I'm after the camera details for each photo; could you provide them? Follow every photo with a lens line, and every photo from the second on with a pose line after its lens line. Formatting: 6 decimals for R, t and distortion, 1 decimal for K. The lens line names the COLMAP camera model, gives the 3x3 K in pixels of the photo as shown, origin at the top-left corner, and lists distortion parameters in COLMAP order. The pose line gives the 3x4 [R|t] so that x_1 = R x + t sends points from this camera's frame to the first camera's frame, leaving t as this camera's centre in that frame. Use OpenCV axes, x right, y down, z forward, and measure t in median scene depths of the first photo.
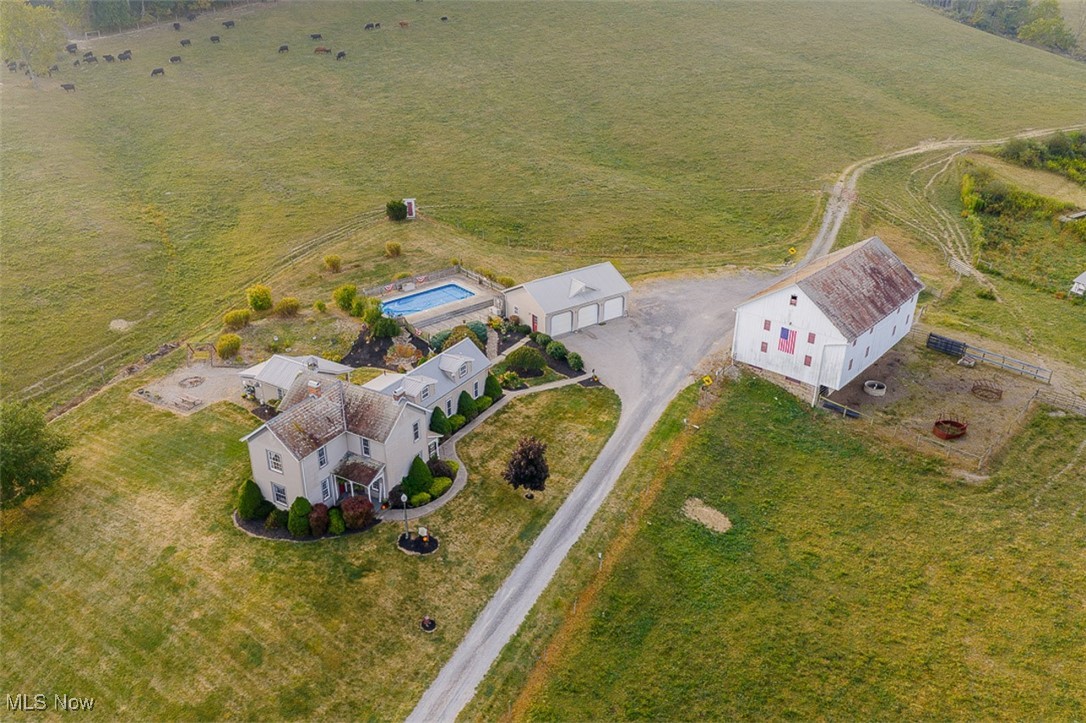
lens RADIAL K [[900.1, 0, 542.8], [0, 900.1, 361.8], [0, 0, 1]] dist [0.018153, -0.029722]
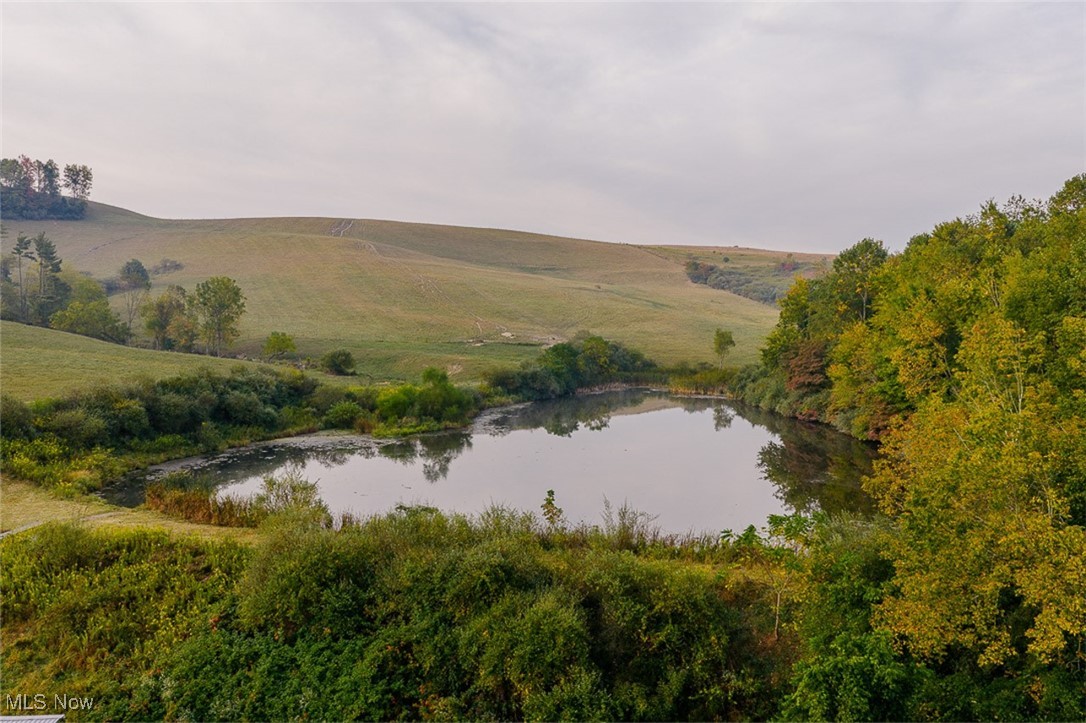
lens RADIAL K [[900.1, 0, 544.4], [0, 900.1, 361.2], [0, 0, 1]] dist [0.018153, -0.029722]
pose [[0.658365, -0.042889, 0.751476, 0.766778], [0.322358, 0.918249, -0.230009, -0.107727], [-0.680177, 0.393674, 0.618369, 0.906687]]
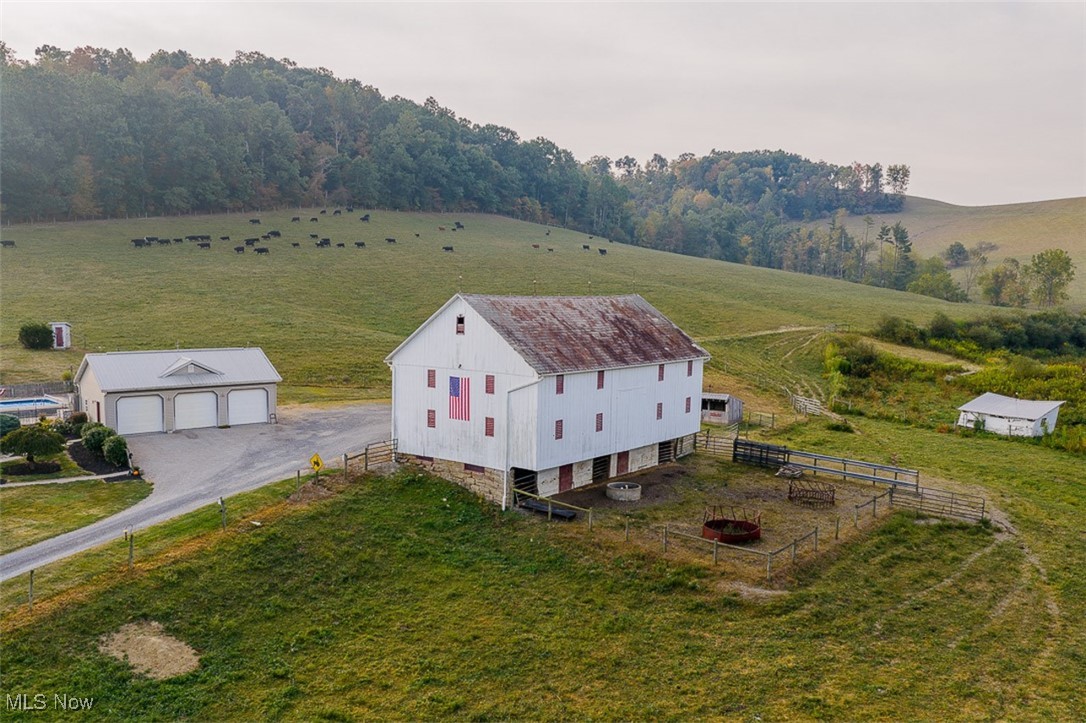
lens RADIAL K [[900.1, 0, 544.3], [0, 900.1, 360.0], [0, 0, 1]] dist [0.018153, -0.029722]
pose [[0.999202, -0.000877, 0.039932, 0.320541], [0.015461, 0.930309, -0.366452, 0.181165], [-0.036828, 0.366777, 0.929580, 0.460345]]
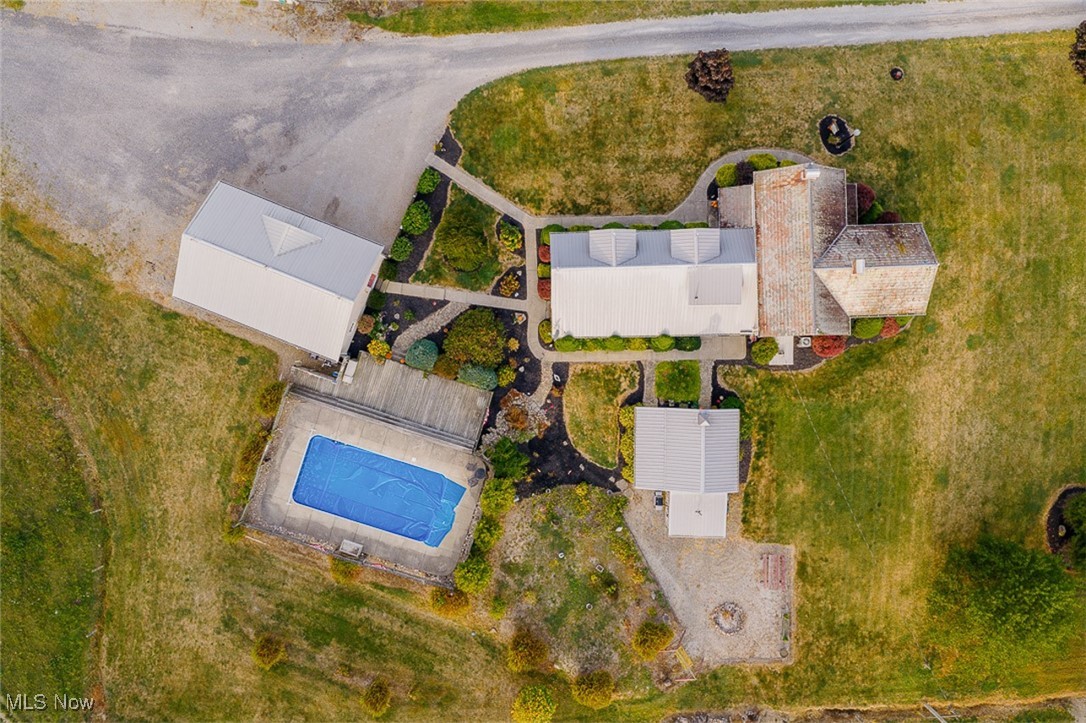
lens RADIAL K [[900.1, 0, 545.1], [0, 900.1, 361.7], [0, 0, 1]] dist [0.018153, -0.029722]
pose [[-0.531019, -0.847352, 0.003779, -0.149166], [0.366241, -0.225490, 0.902786, -0.701419], [-0.764125, 0.480780, 0.430074, 0.761020]]
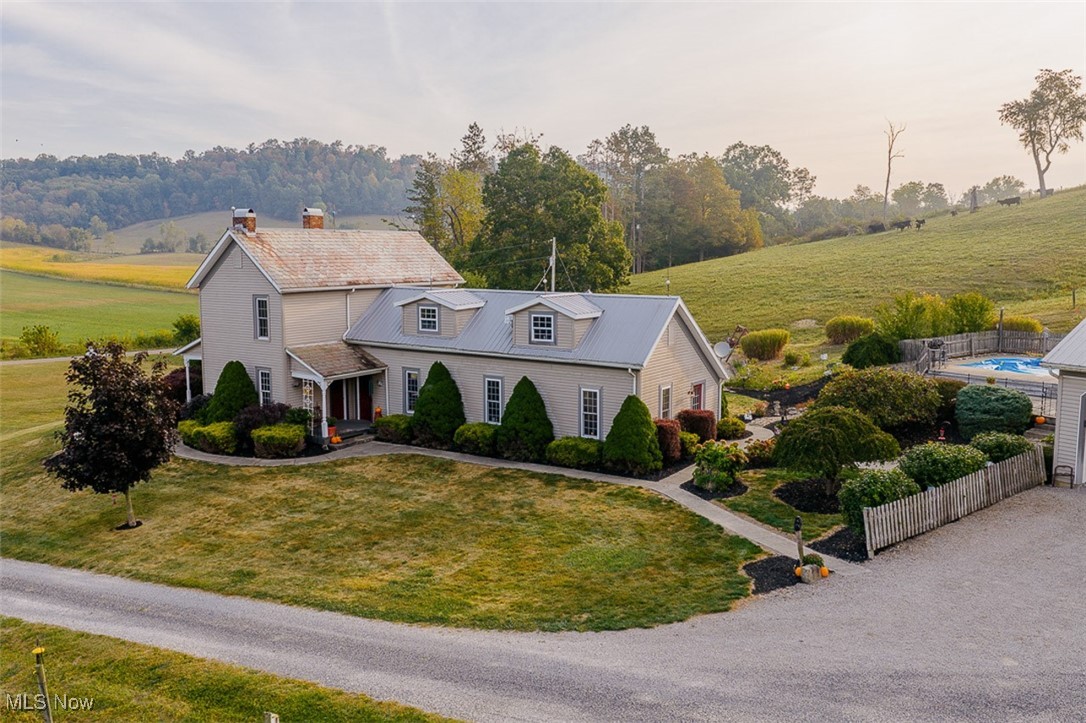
lens RADIAL K [[900.1, 0, 545.5], [0, 900.1, 358.8], [0, 0, 1]] dist [0.018153, -0.029722]
pose [[-0.061647, 0.125761, -0.990143, 0.297164], [-0.426806, 0.893433, 0.140051, -0.033880], [0.902239, 0.431233, -0.001402, 0.994081]]
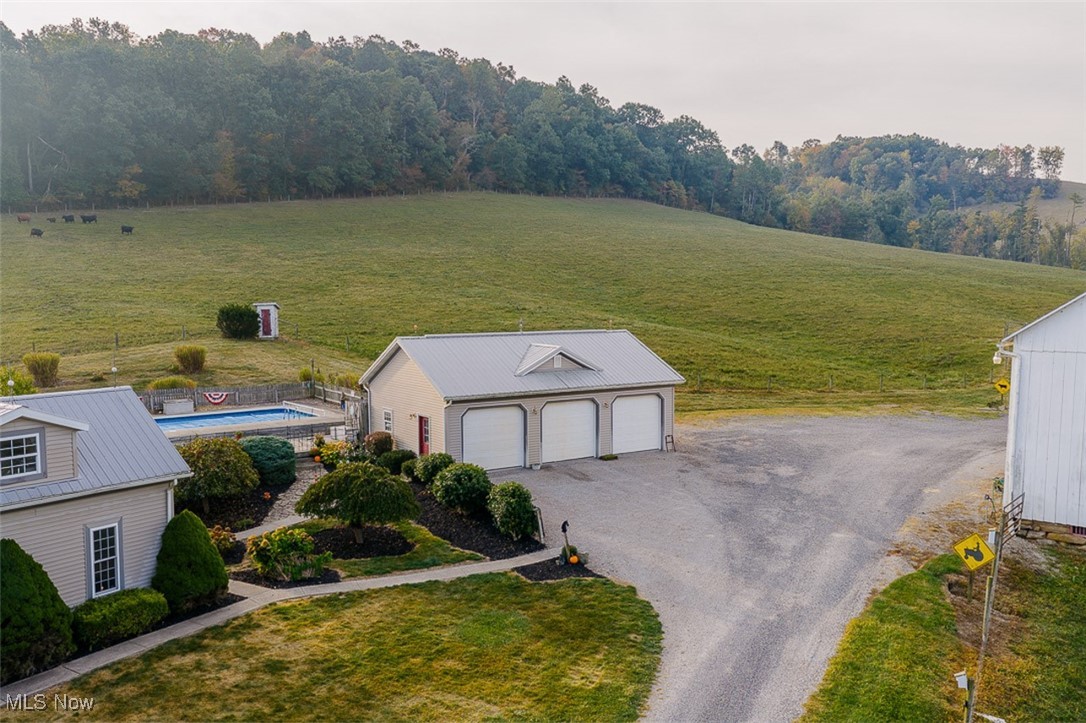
lens RADIAL K [[900.1, 0, 543.4], [0, 900.1, 362.4], [0, 0, 1]] dist [0.018153, -0.029722]
pose [[0.998863, -0.000967, -0.047672, 0.068188], [-0.016540, 0.930686, -0.365446, 0.073256], [0.044721, 0.365818, 0.929611, 0.753372]]
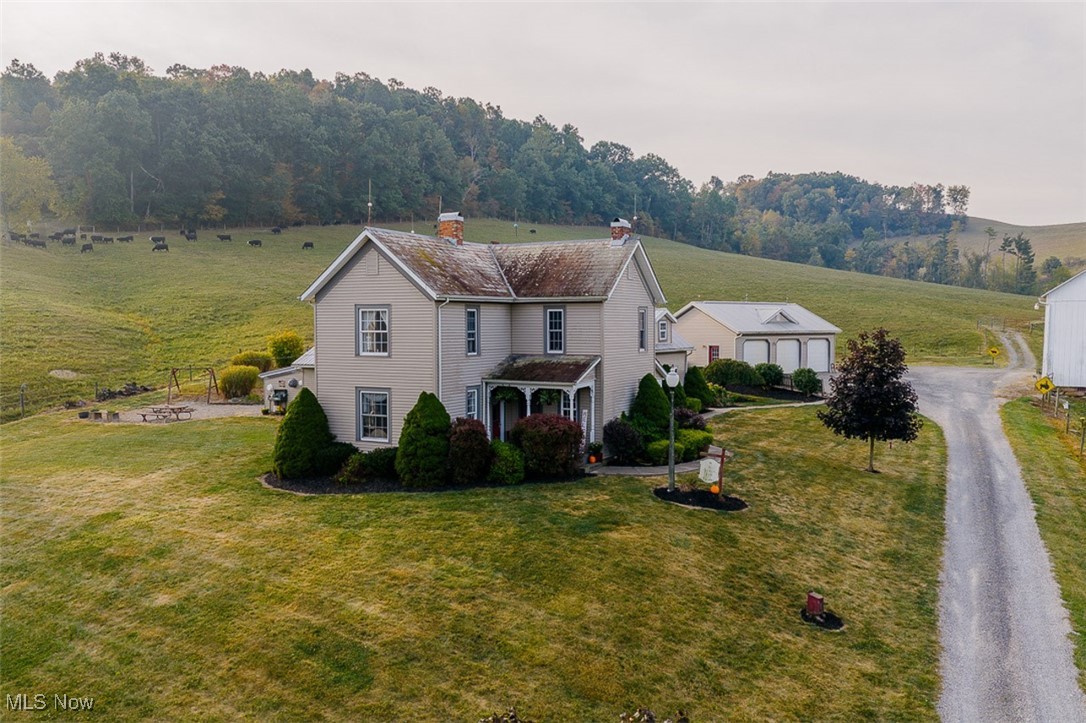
lens RADIAL K [[900.1, 0, 543.1], [0, 900.1, 358.7], [0, 0, 1]] dist [0.018153, -0.029722]
pose [[0.999147, -0.002482, 0.041228, -0.186736], [0.018680, 0.917432, -0.397454, 0.250604], [-0.036838, 0.397885, 0.916695, 0.473609]]
